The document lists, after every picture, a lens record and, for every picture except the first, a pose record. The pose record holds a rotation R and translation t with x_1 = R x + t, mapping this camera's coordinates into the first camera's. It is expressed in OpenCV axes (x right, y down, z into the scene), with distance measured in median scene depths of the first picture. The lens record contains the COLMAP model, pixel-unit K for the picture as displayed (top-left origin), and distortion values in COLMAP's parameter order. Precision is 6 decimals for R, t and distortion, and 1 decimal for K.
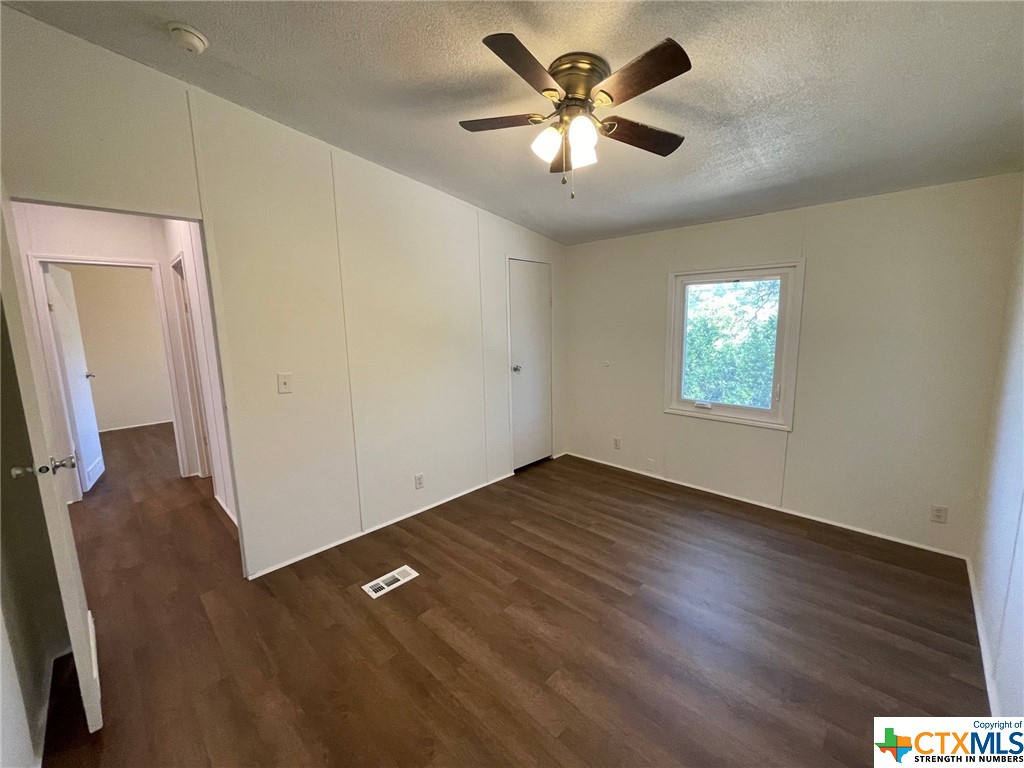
lens RADIAL K [[399.6, 0, 513.5], [0, 399.6, 379.3], [0, 0, 1]] dist [-0.000268, -0.000006]
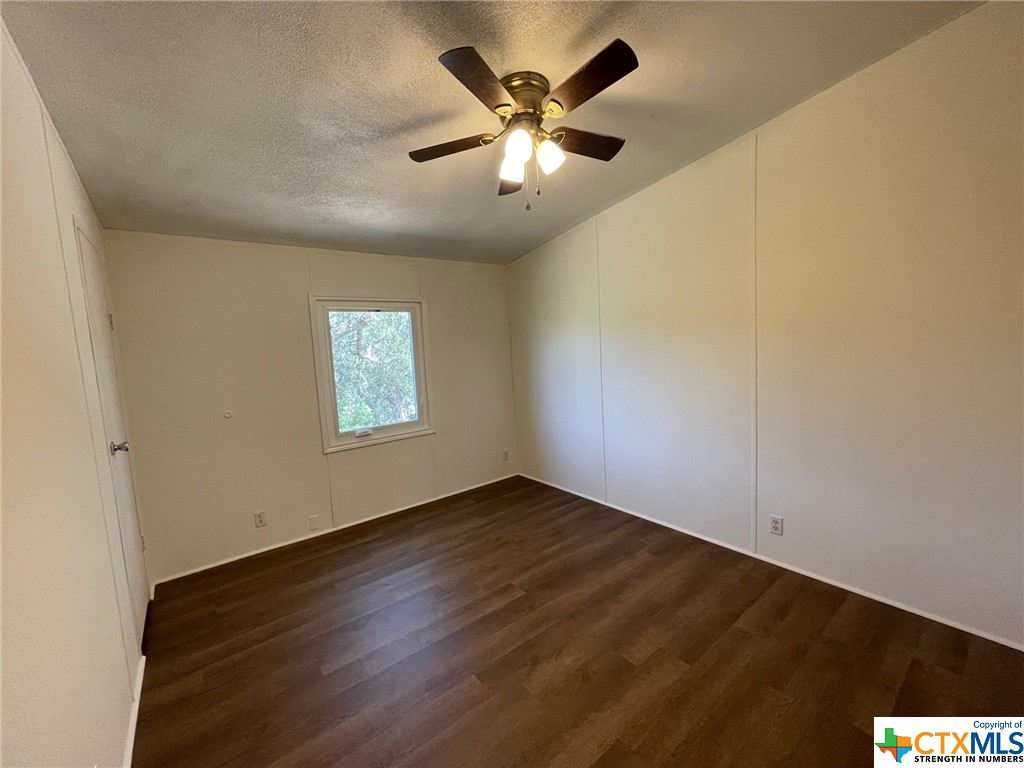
lens RADIAL K [[399.6, 0, 513.5], [0, 399.6, 379.3], [0, 0, 1]] dist [-0.000268, -0.000006]
pose [[0.164481, -0.080473, 0.983092, -0.469402], [0.192962, 0.980034, 0.047939, -0.045406], [-0.967322, 0.181814, 0.176725, 0.494009]]
